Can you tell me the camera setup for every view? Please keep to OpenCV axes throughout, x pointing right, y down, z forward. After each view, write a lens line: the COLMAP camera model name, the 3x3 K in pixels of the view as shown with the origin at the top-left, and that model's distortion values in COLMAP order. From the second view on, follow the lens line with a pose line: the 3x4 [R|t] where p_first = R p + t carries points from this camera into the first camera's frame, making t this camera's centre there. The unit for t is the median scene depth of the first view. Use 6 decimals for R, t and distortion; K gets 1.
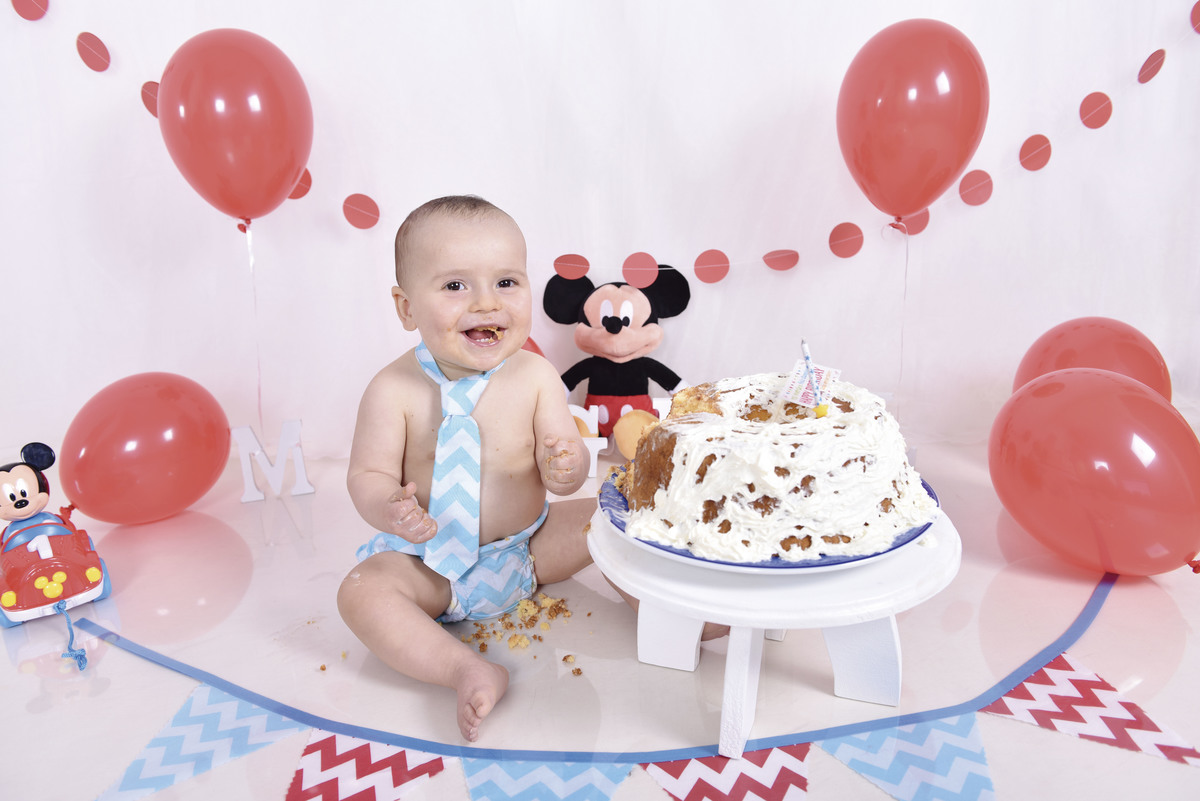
lens RADIAL K [[895.3, 0, 597.1], [0, 895.3, 395.0], [0, 0, 1]] dist [-0.028792, -0.003847]
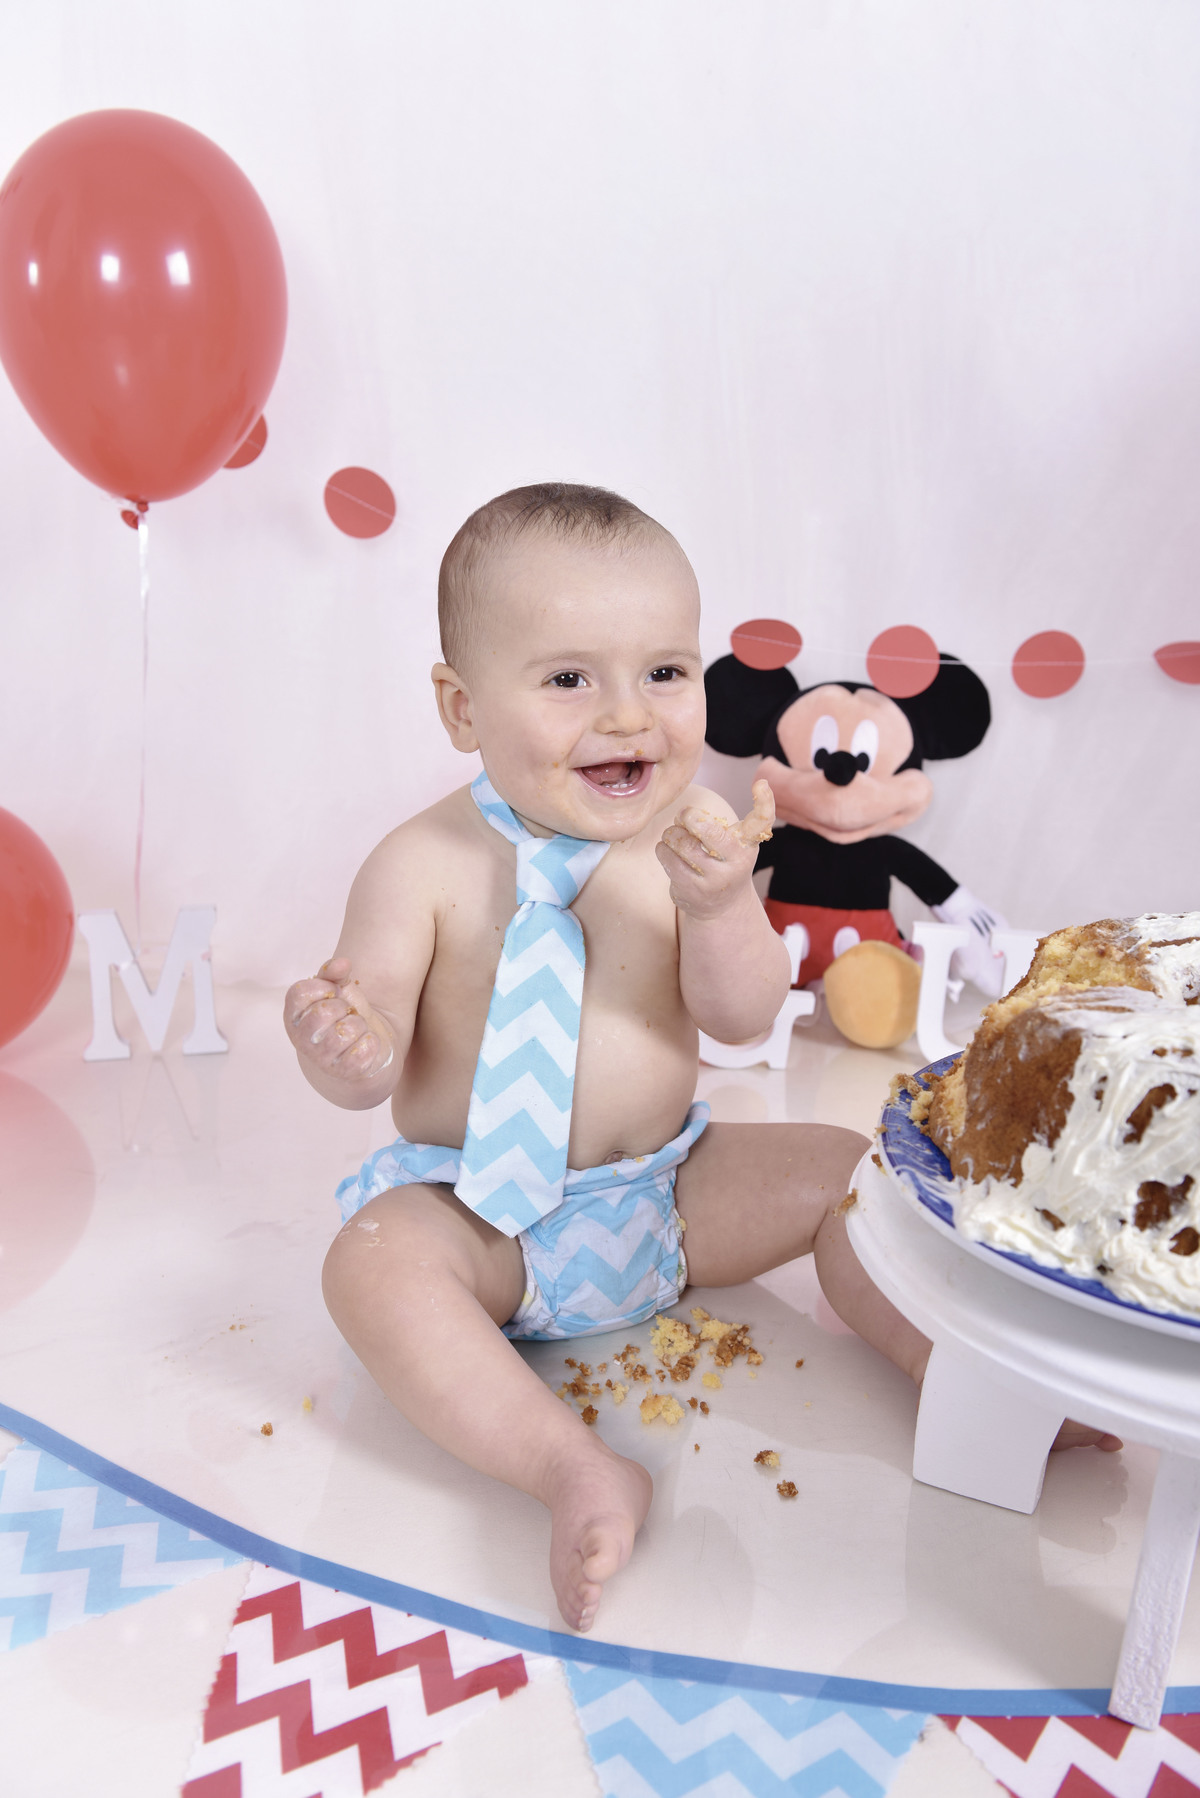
lens RADIAL K [[1701.3, 0, 596.2], [0, 1701.3, 891.8], [0, 0, 1]] dist [0.028597, 0.000000]
pose [[0.995500, 0.082713, -0.046253, -0.097169], [-0.082145, 0.996521, 0.014038, -0.016270], [0.047253, -0.010176, 0.998831, 0.061849]]
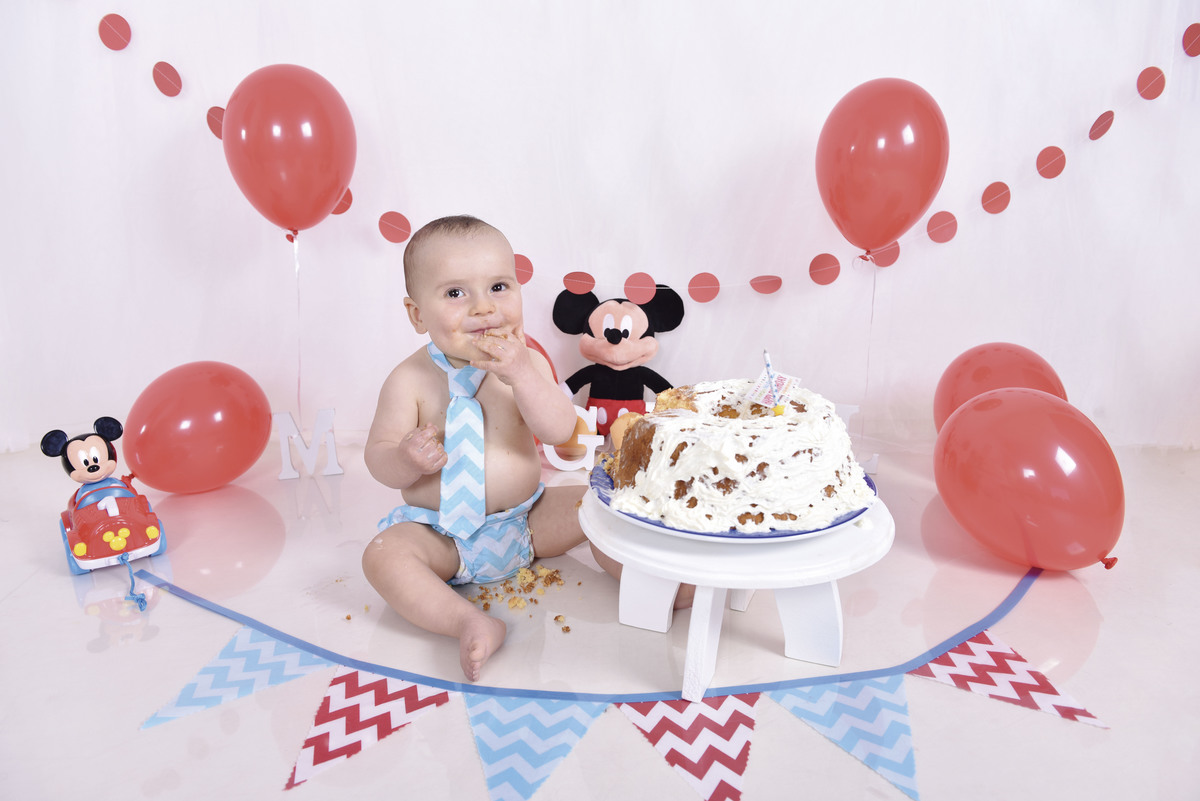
lens RADIAL K [[849.2, 0, 599.1], [0, 849.2, 397.0], [0, 0, 1]] dist [-0.035912, -0.008879]
pose [[0.999203, 0.039262, -0.007201, 0.014805], [-0.039350, 0.999148, -0.012405, 0.017430], [0.006708, 0.012679, 0.999897, -0.094913]]
